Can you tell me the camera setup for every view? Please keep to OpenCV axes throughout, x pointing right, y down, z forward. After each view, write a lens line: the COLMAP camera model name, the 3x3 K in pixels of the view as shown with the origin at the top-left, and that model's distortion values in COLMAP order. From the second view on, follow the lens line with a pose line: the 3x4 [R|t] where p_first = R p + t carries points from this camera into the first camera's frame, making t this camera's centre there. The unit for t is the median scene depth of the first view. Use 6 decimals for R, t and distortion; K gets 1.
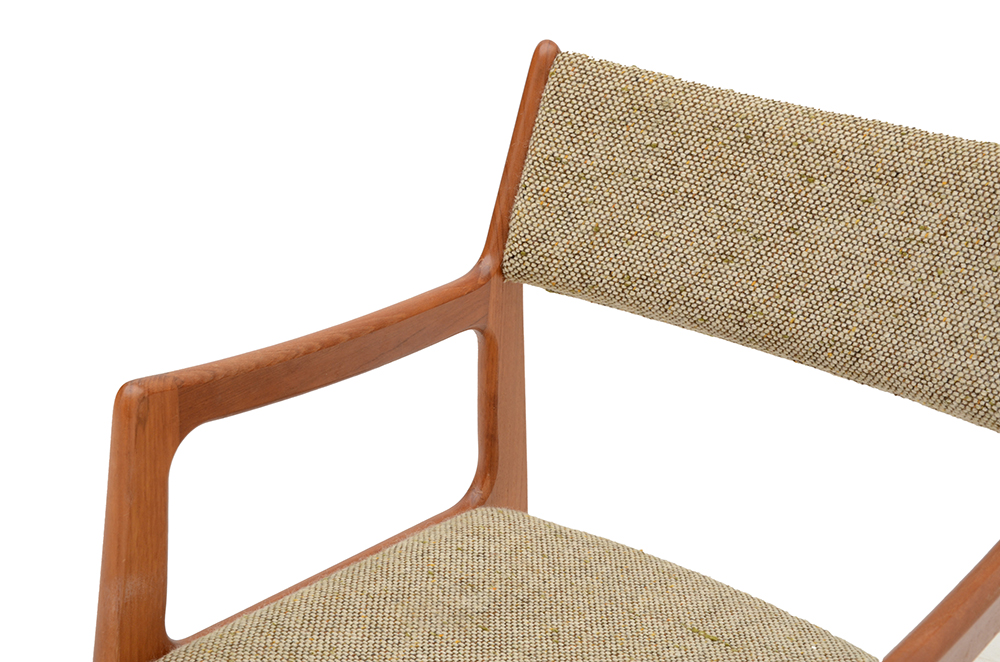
lens RADIAL K [[1529.5, 0, 503.4], [0, 1529.5, 344.5], [0, 0, 1]] dist [0.191258, 0.000000]
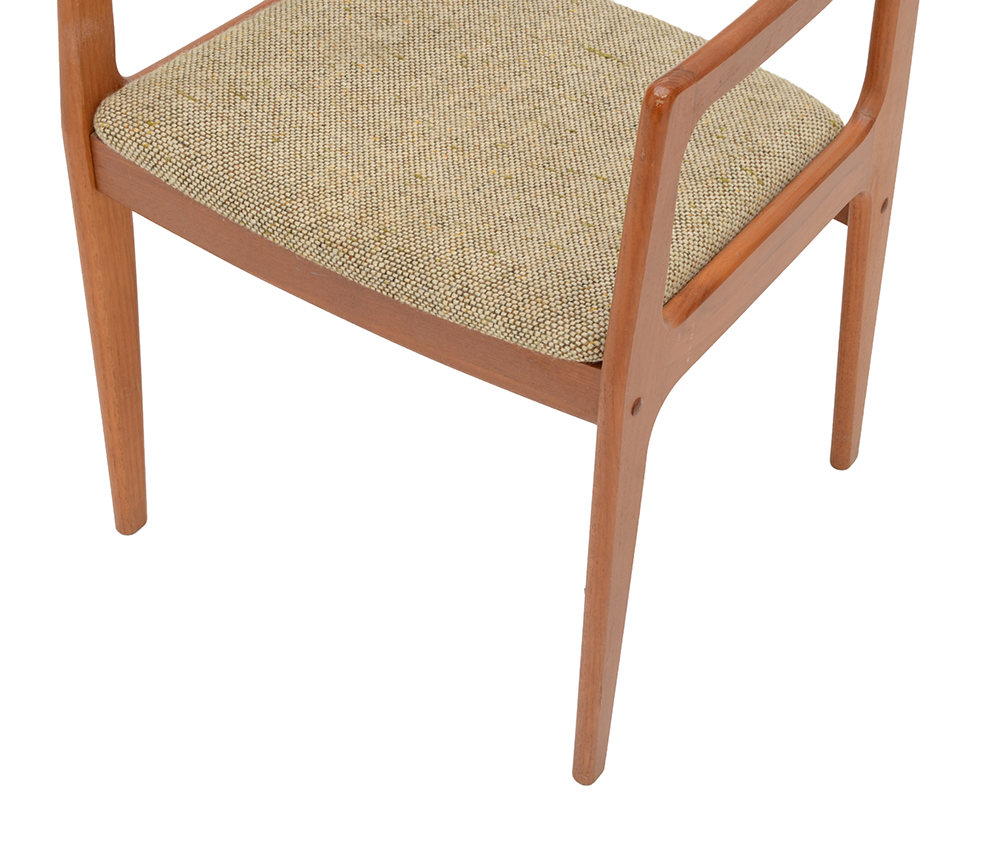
lens RADIAL K [[2215.5, 0, 519.7], [0, 2215.5, 450.0], [0, 0, 1]] dist [0.241805, 0.000000]
pose [[0.998305, -0.053637, 0.022592, 0.021637], [0.043014, 0.941449, 0.334401, -0.082080], [-0.039205, -0.332862, 0.942160, -0.599418]]
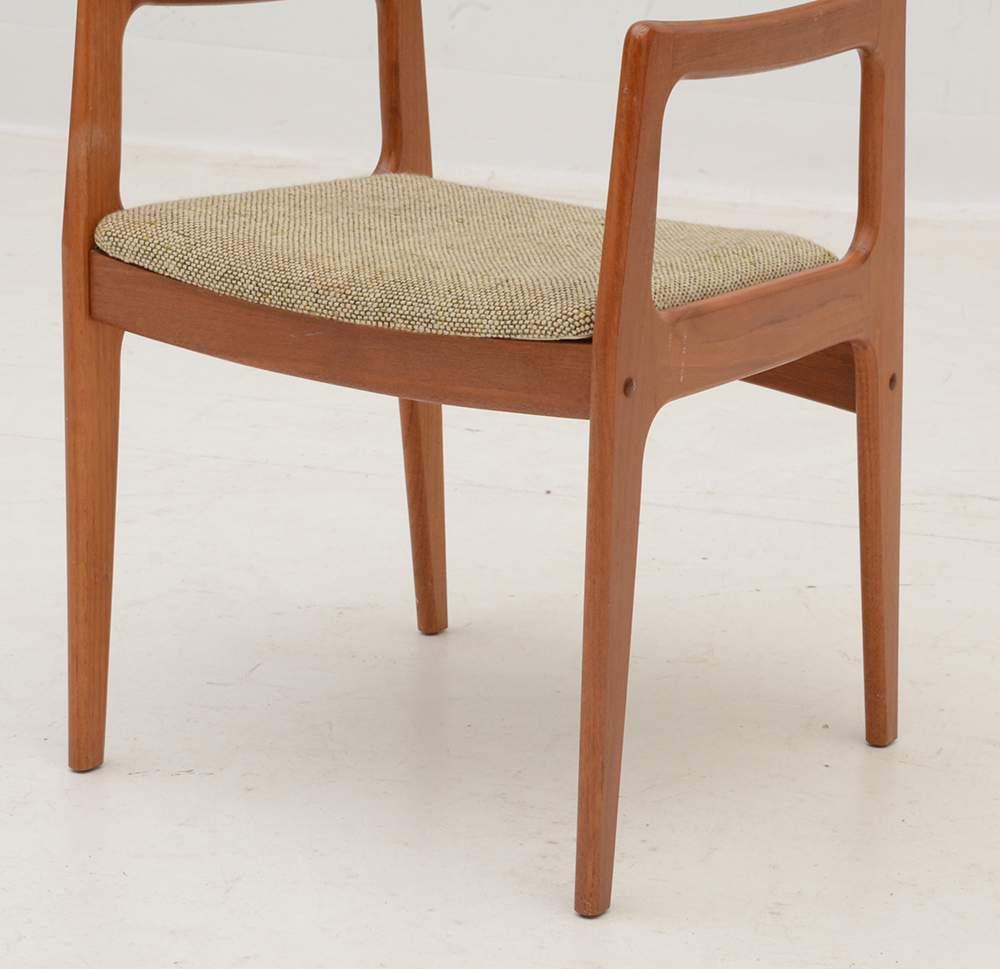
lens RADIAL K [[3407.0, 0, 518.8], [0, 3407.0, 535.6], [0, 0, 1]] dist [0.370168, 0.000000]
pose [[0.998367, -0.041991, 0.038720, -0.028810], [0.046005, 0.992932, -0.109408, 0.673632], [-0.033852, 0.111010, 0.993243, -1.402393]]
